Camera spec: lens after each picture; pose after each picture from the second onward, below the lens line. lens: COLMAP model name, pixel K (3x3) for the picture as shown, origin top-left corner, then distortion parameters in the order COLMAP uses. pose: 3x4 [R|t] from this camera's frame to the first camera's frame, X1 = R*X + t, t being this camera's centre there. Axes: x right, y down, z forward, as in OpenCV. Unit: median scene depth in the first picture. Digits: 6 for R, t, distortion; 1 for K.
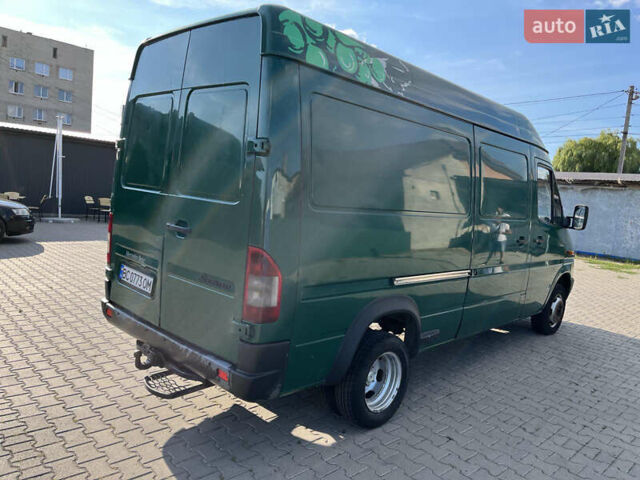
lens RADIAL K [[481.5, 0, 321.3], [0, 481.5, 242.1], [0, 0, 1]] dist [0.033978, -0.053878]
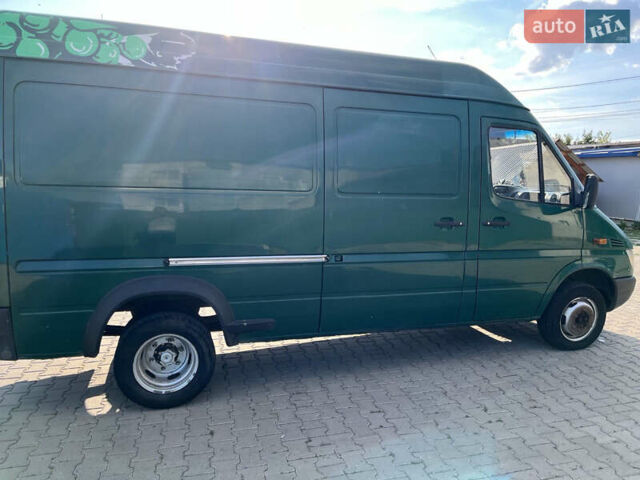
lens RADIAL K [[481.5, 0, 323.4], [0, 481.5, 241.8], [0, 0, 1]] dist [0.033978, -0.053878]
pose [[0.880564, 0.003268, -0.473916, 0.899594], [-0.001397, 0.999990, 0.004301, 0.037969], [0.473926, -0.003125, 0.880559, 0.294816]]
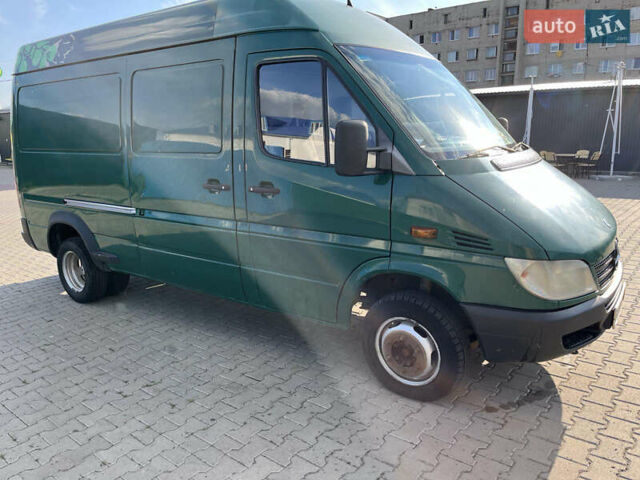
lens RADIAL K [[481.5, 0, 321.6], [0, 481.5, 240.4], [0, 0, 1]] dist [0.033978, -0.053878]
pose [[0.150820, 0.134171, -0.979414, 1.677586], [-0.064812, 0.989957, 0.125635, -0.032560], [0.986434, 0.044529, 0.158001, 1.538532]]
